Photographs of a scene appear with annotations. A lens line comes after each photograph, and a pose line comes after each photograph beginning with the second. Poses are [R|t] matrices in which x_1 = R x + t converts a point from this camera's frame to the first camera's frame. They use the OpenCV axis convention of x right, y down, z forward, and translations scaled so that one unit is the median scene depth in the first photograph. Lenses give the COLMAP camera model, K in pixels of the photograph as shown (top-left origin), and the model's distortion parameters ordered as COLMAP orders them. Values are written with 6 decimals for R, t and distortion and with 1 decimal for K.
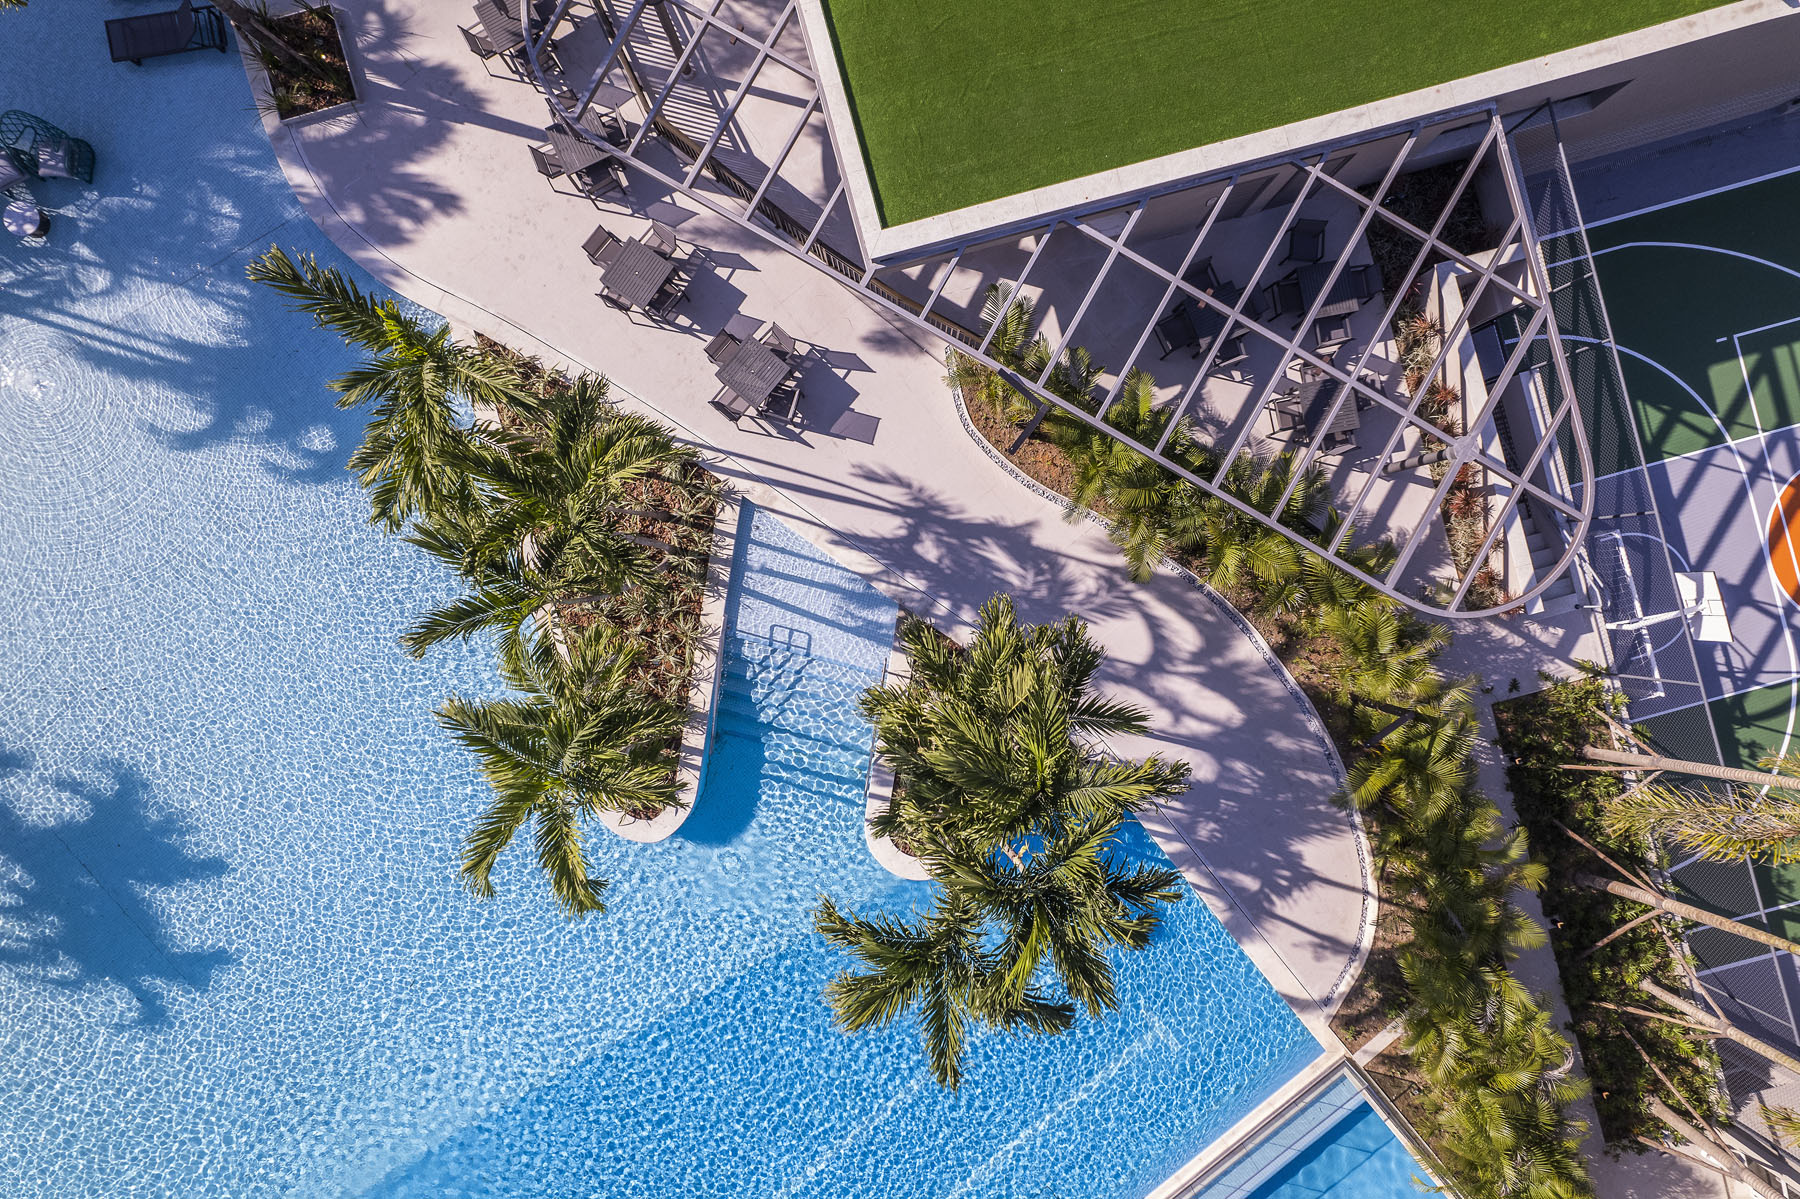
lens RADIAL K [[1121.9, 0, 905.1], [0, 1121.9, 603.0], [0, 0, 1]] dist [-0.074097, 0.065461]
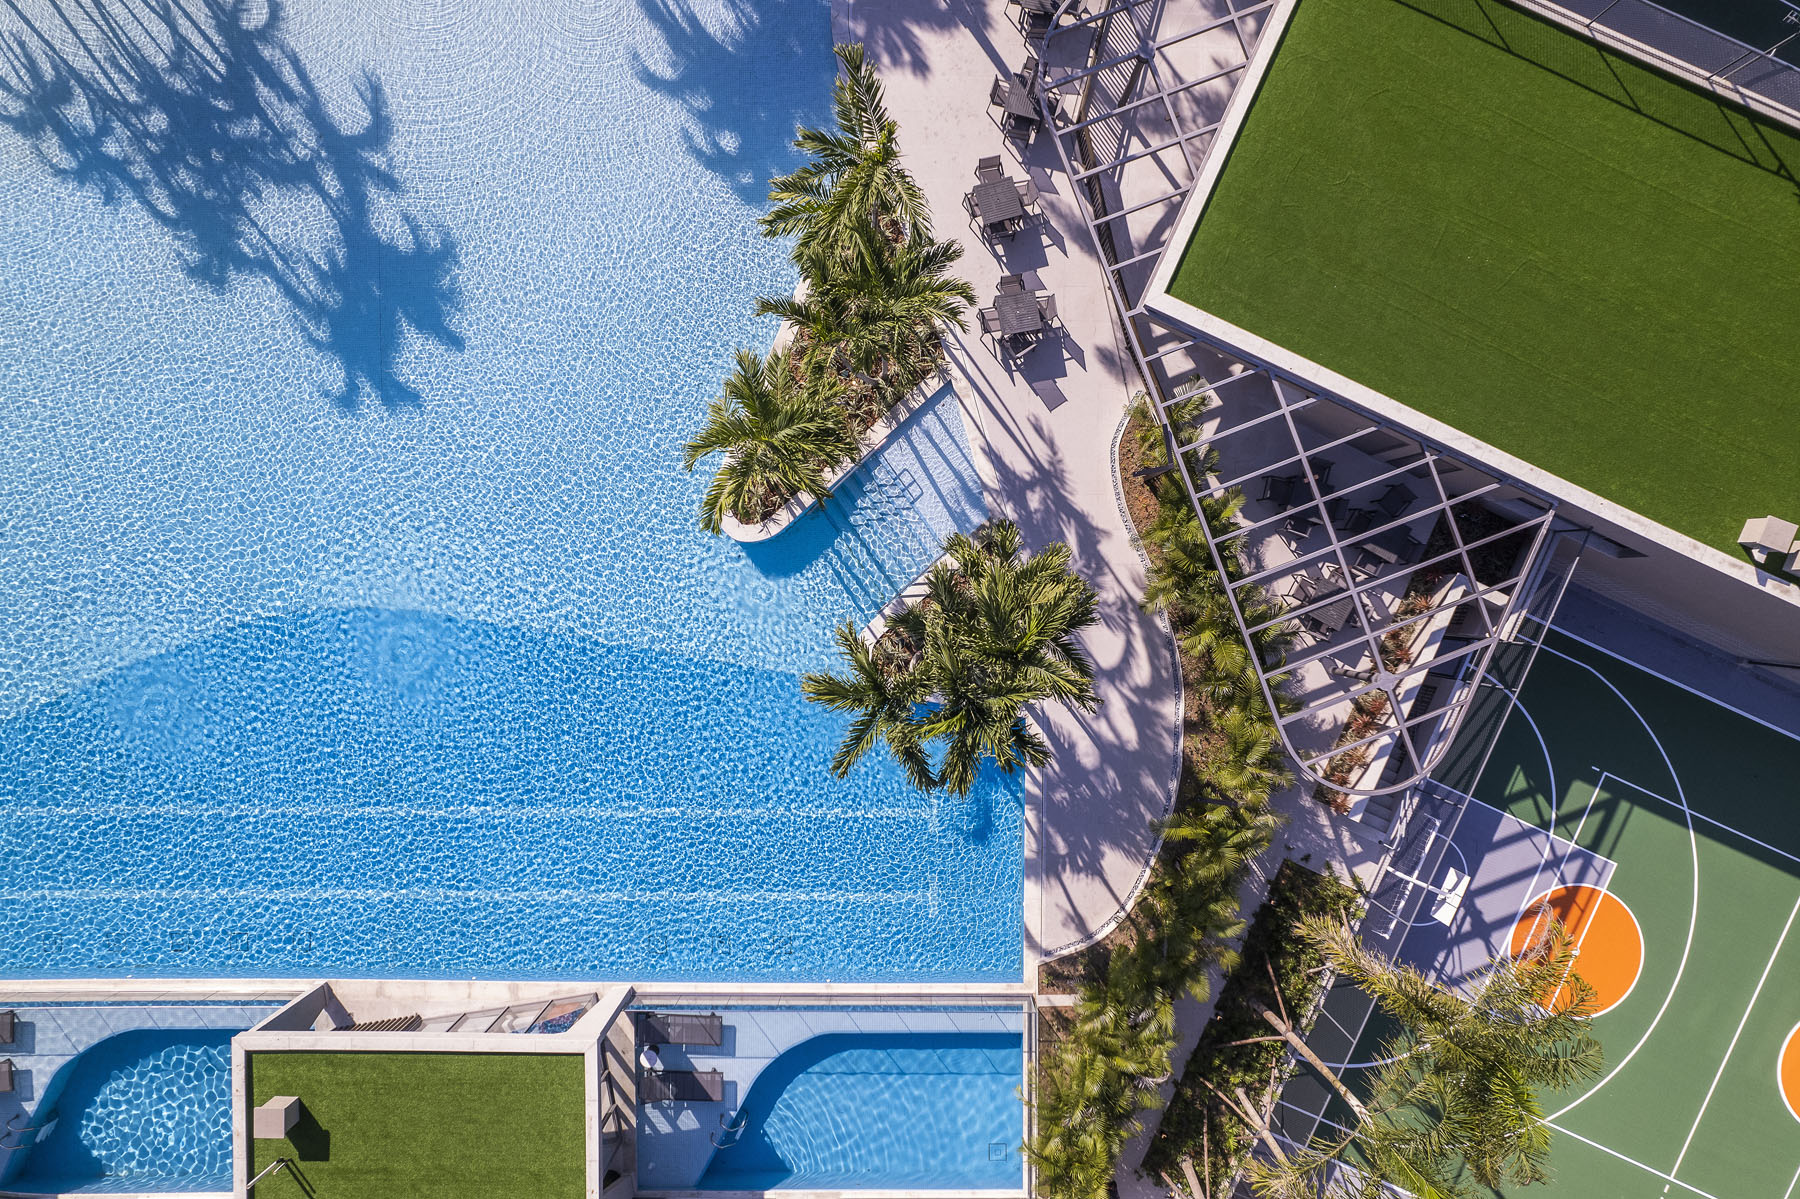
lens RADIAL K [[1121.9, 0, 905.1], [0, 1121.9, 603.0], [0, 0, 1]] dist [-0.074097, 0.065461]
pose [[0.773109, 0.634104, 0.014636, -0.038634], [-0.634202, 0.773162, 0.002856, 0.142216], [-0.009505, -0.011490, 0.999889, -0.336414]]
